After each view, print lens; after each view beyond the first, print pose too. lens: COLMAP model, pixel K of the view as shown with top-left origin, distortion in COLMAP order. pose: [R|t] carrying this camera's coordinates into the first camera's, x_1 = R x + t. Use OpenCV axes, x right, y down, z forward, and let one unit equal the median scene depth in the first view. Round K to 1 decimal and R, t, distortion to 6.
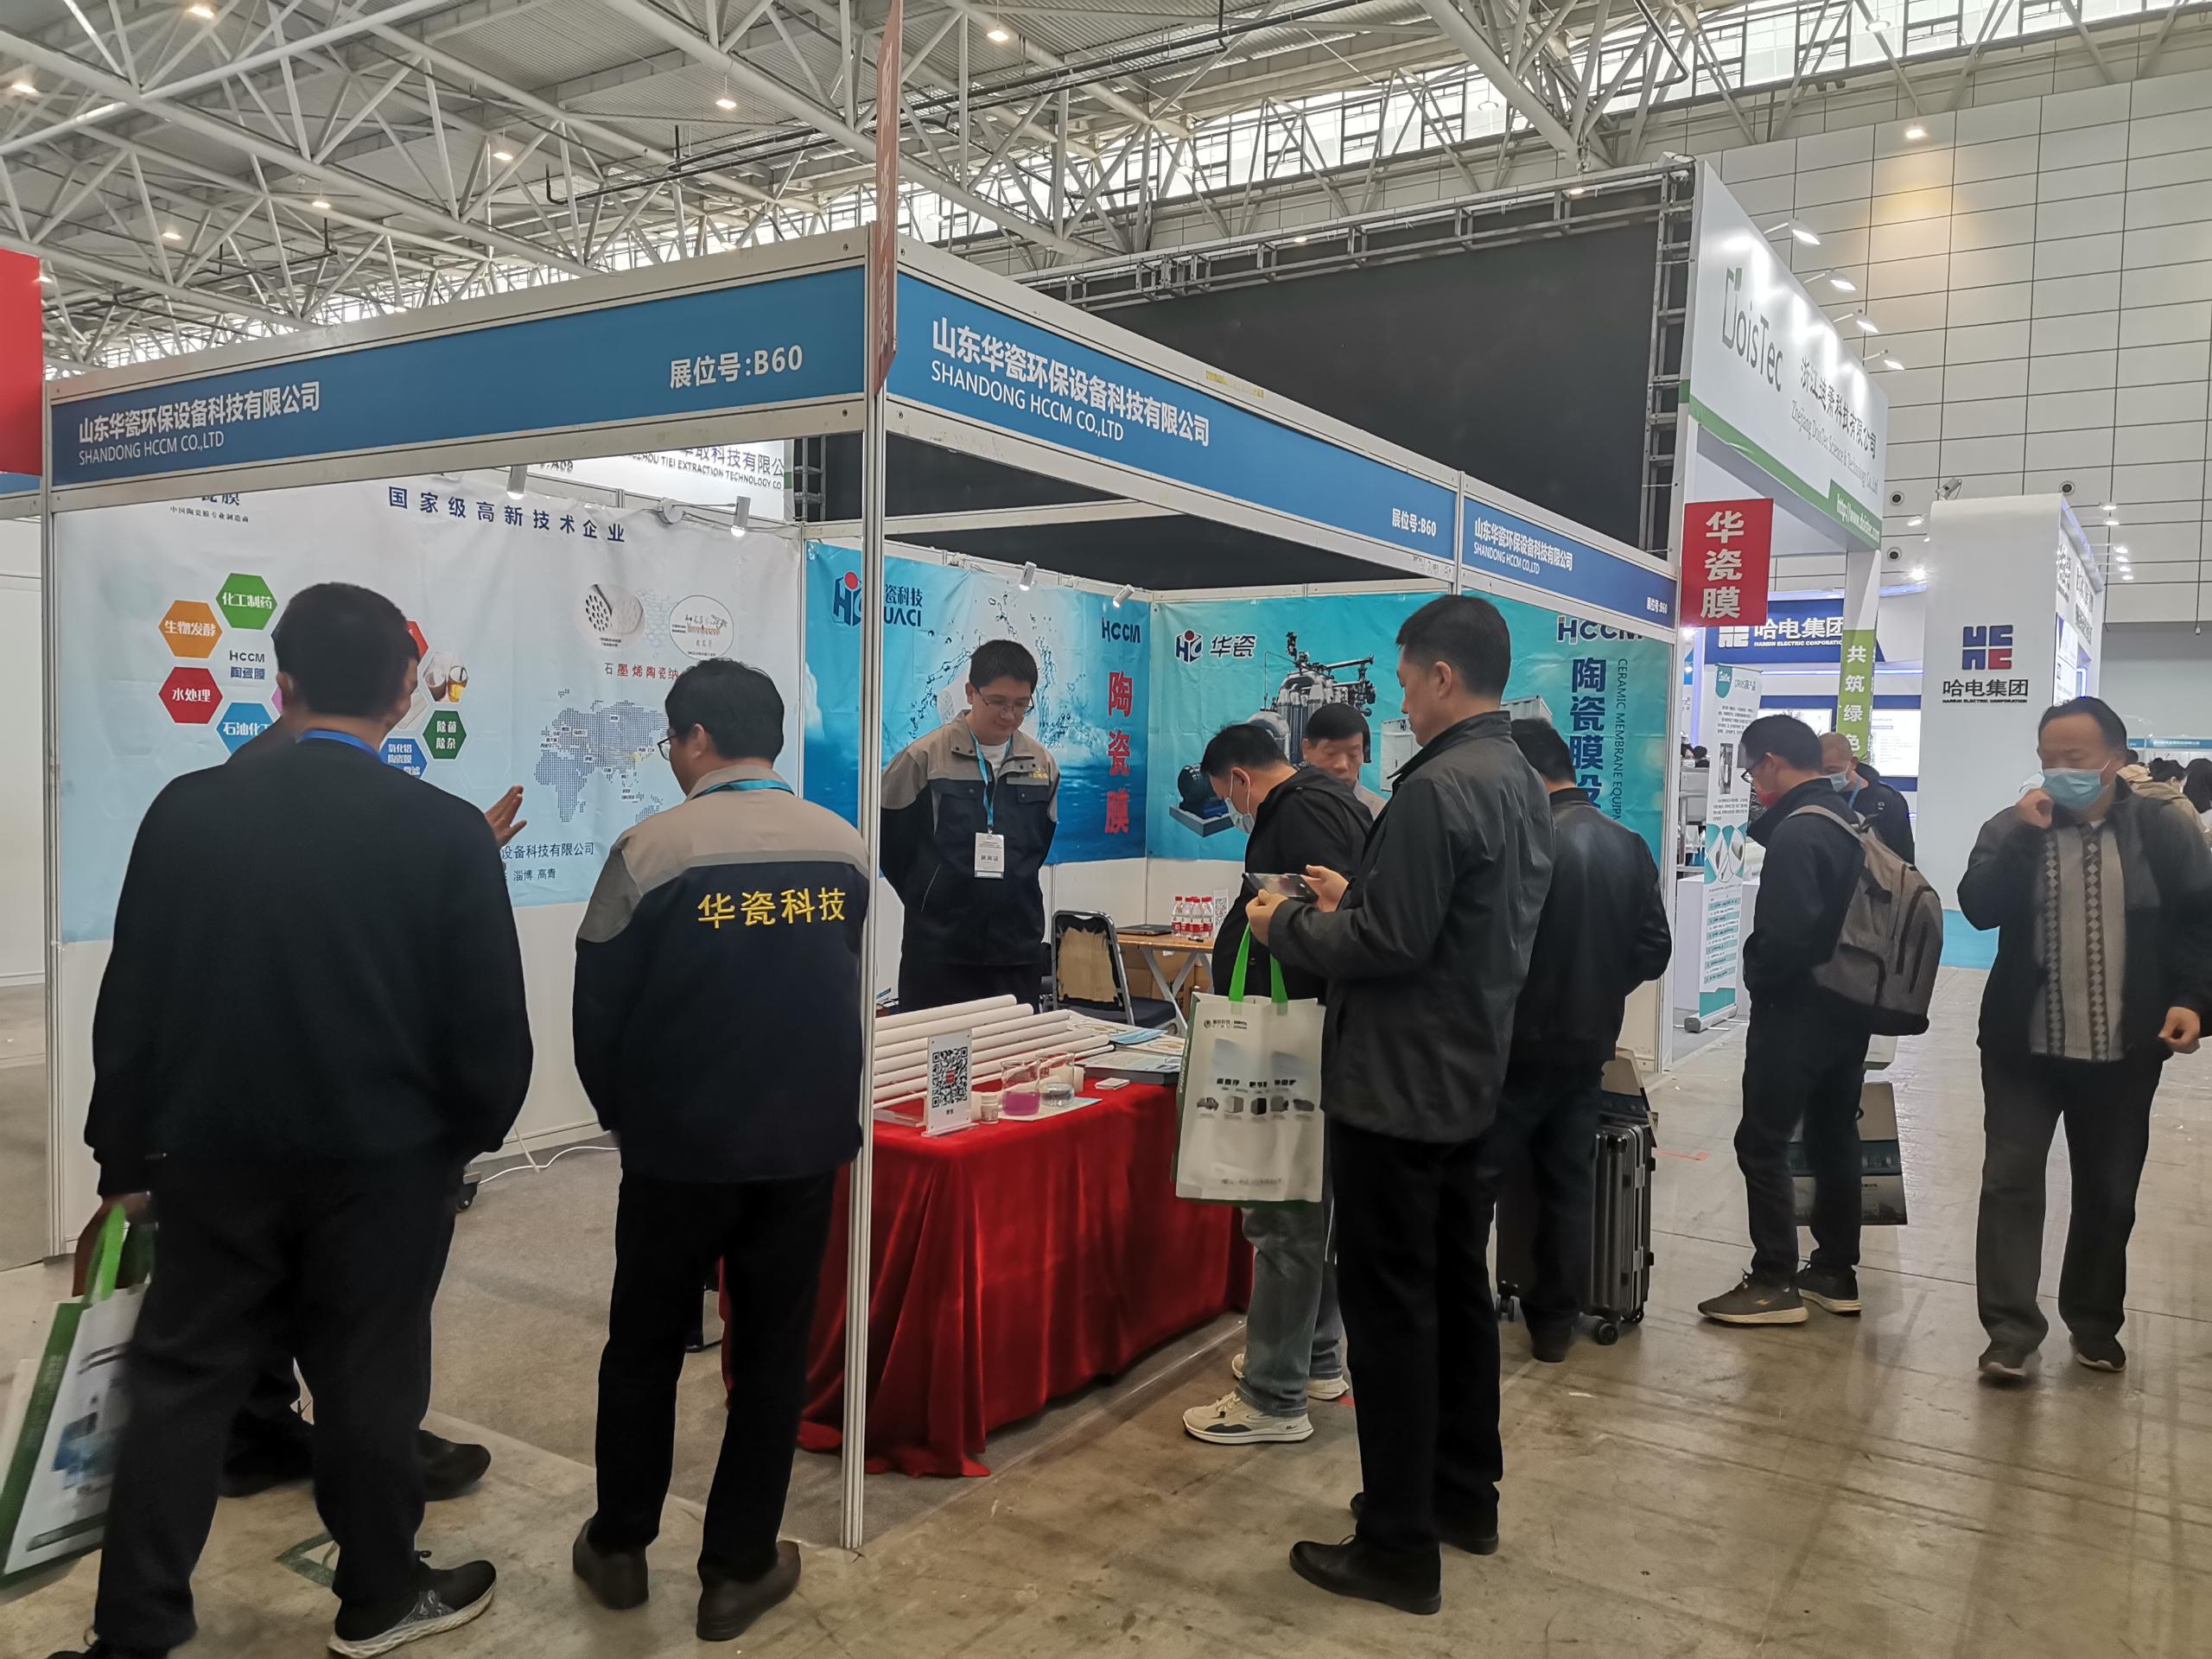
lens RADIAL K [[1664.2, 0, 1106.0], [0, 1664.2, 829.5], [0, 0, 1]] dist [0.104917, -0.100474]
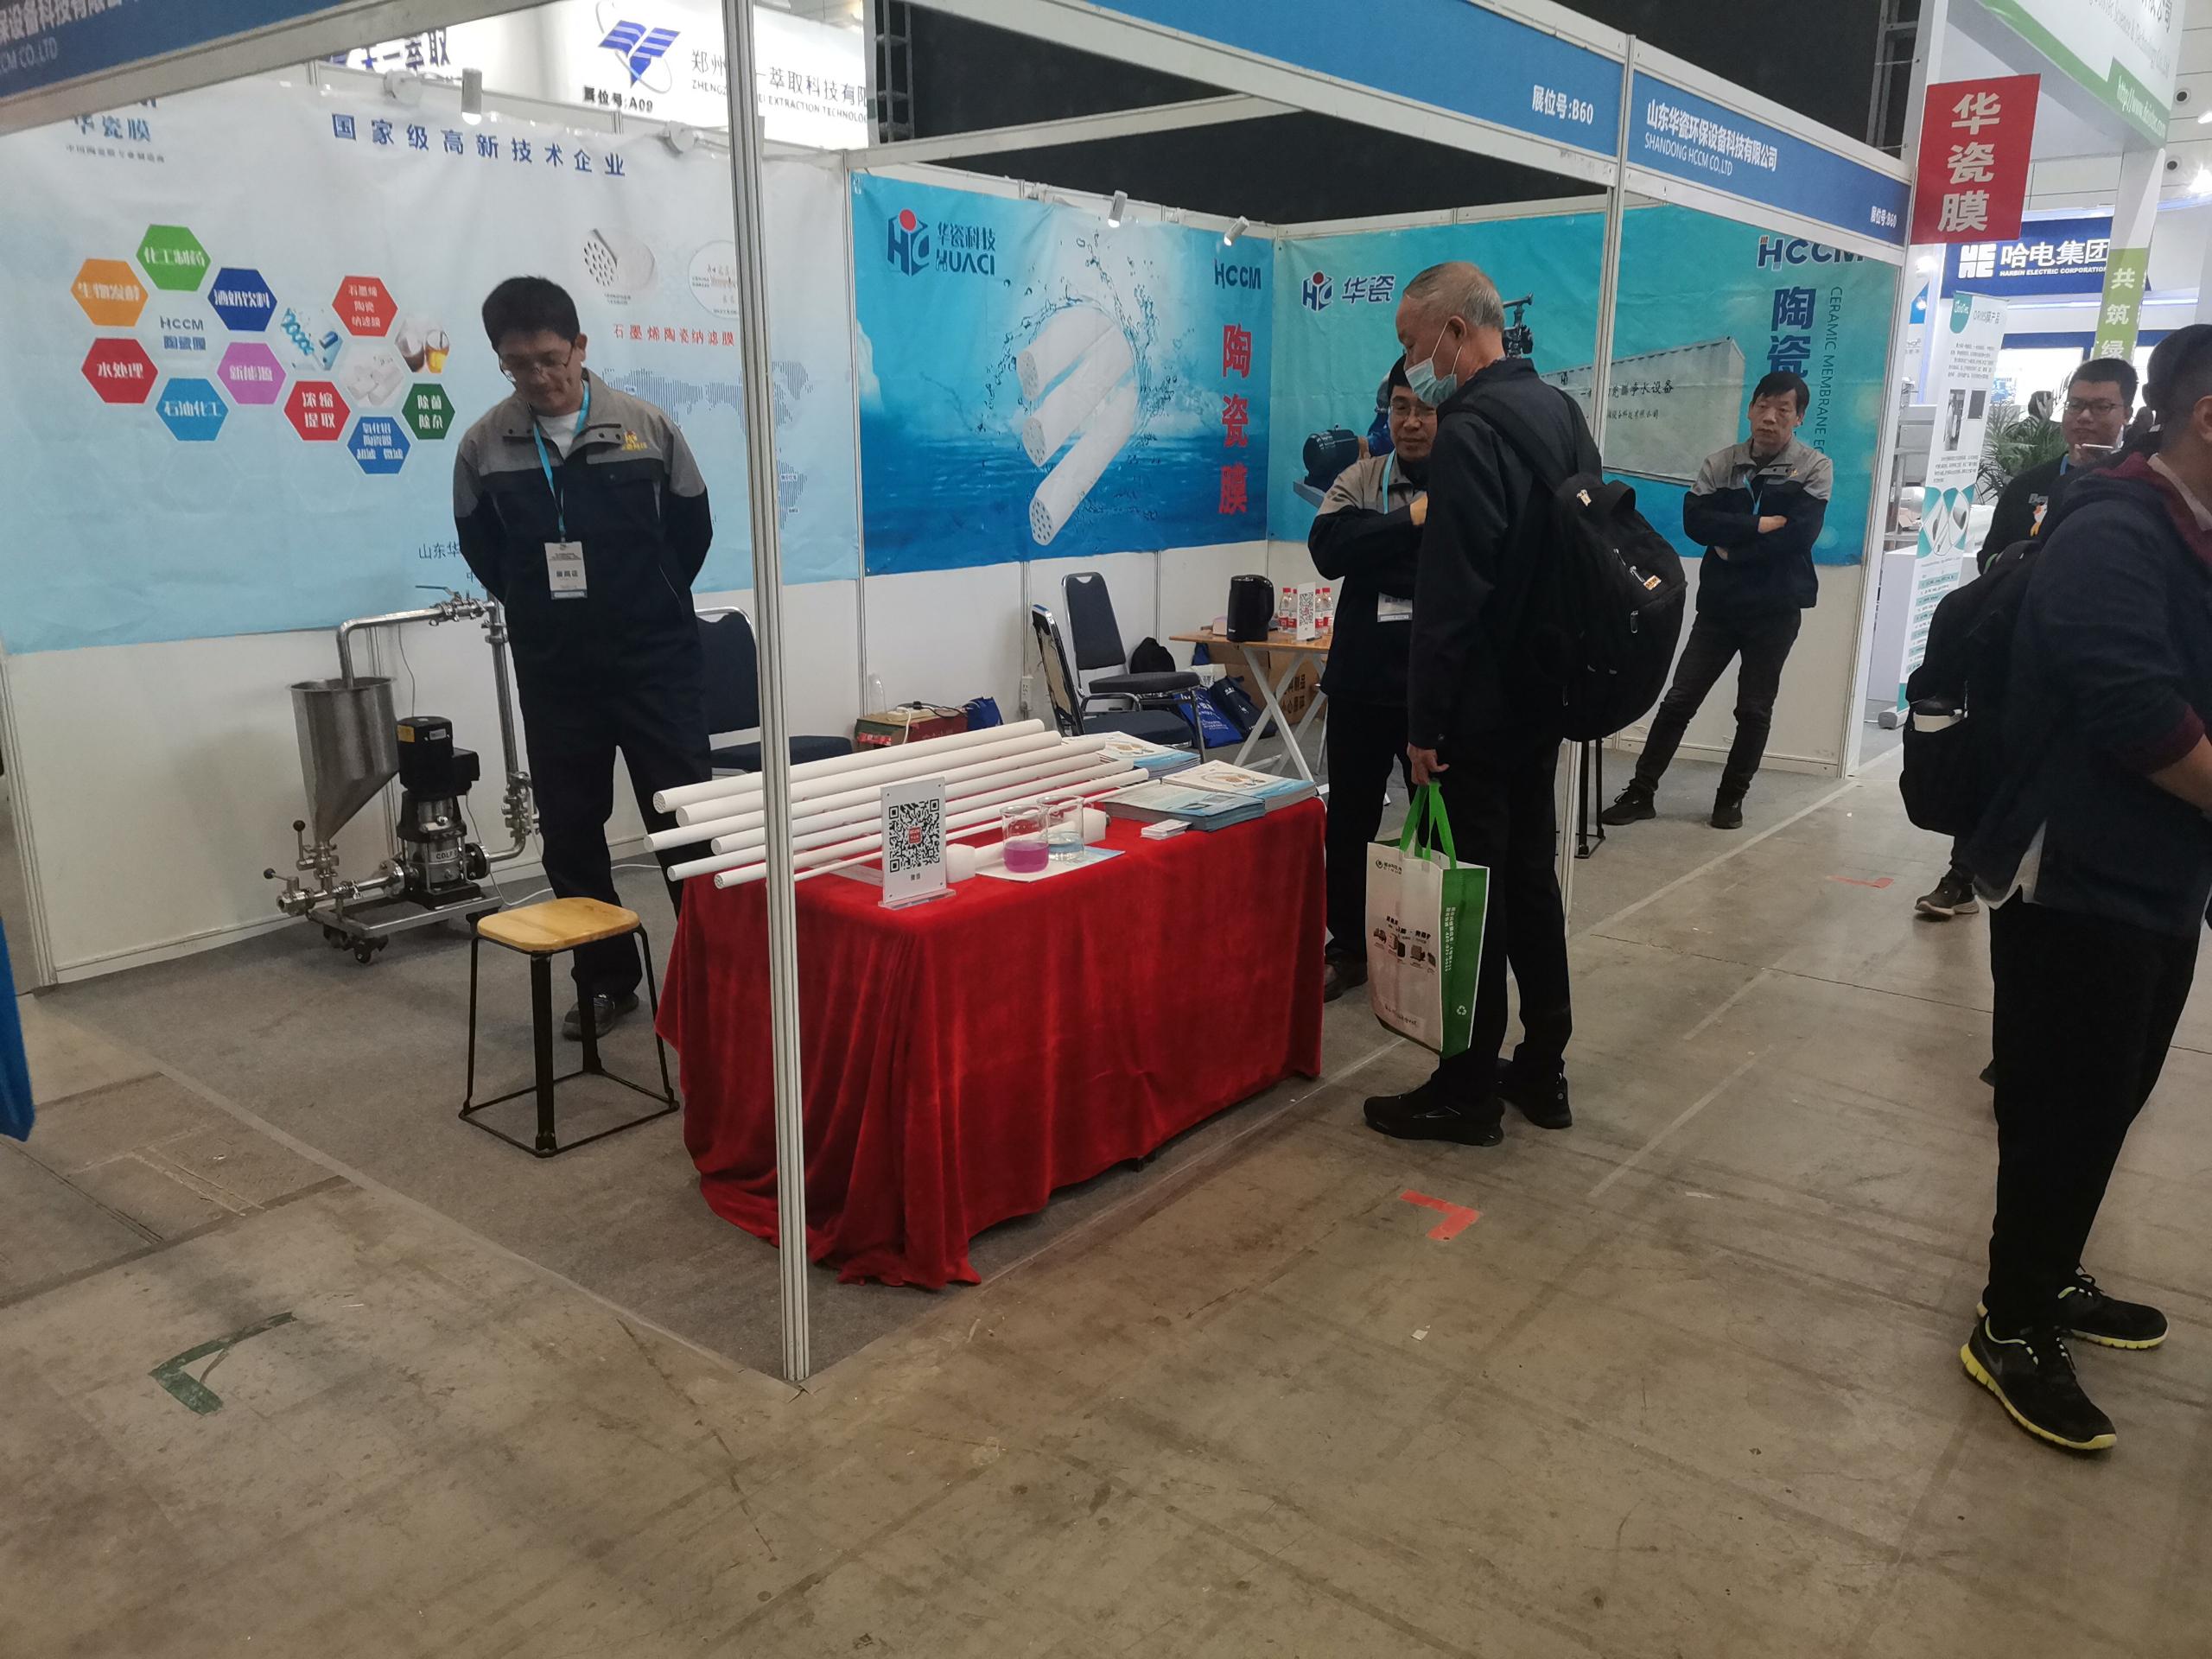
lens RADIAL K [[1658.1, 0, 1090.7], [0, 1658.1, 827.3], [0, 0, 1]] dist [0.116331, -0.145625]
pose [[0.993973, 0.006413, -0.109437, 0.043169], [0.014594, 0.981661, 0.190076, -0.004962], [0.108649, -0.190527, 0.975651, 0.115282]]
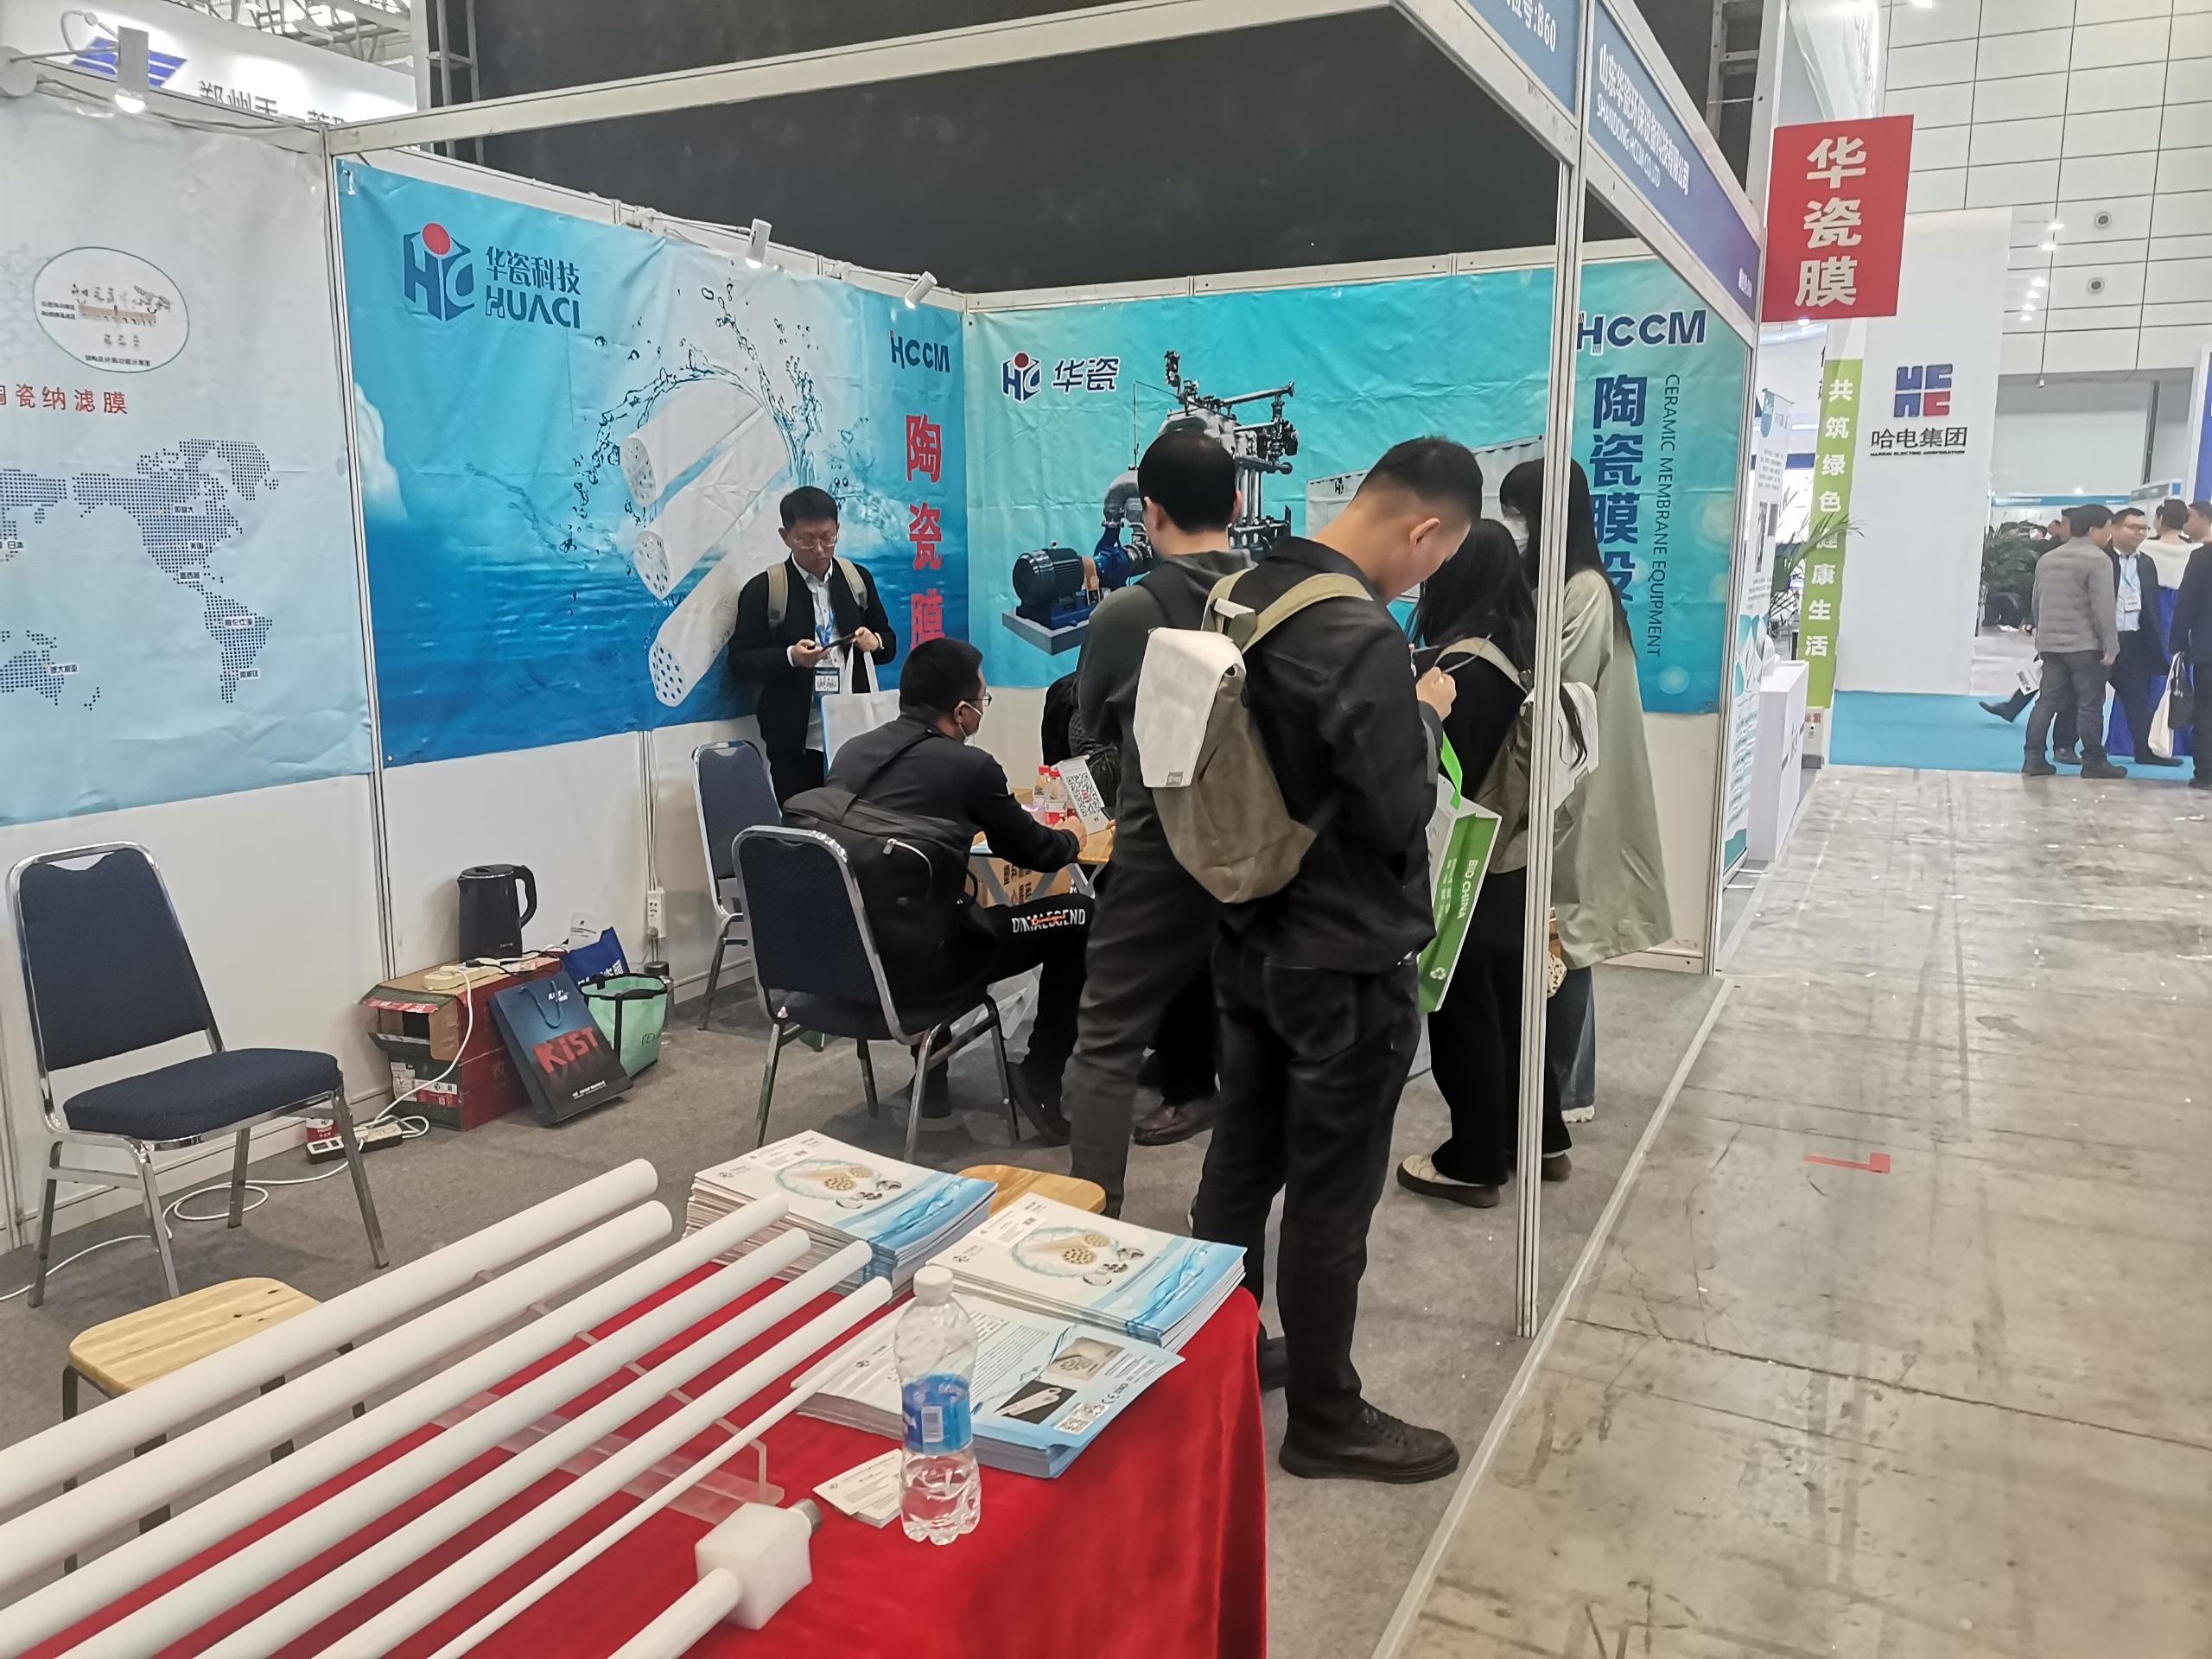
lens RADIAL K [[1688.2, 0, 1116.1], [0, 1688.2, 810.2], [0, 0, 1]] dist [0.113508, -0.157931]
pose [[0.993390, -0.040454, 0.107427, 0.008790], [0.028014, 0.992984, 0.114882, -0.017324], [-0.111321, -0.111113, 0.987553, 0.413150]]
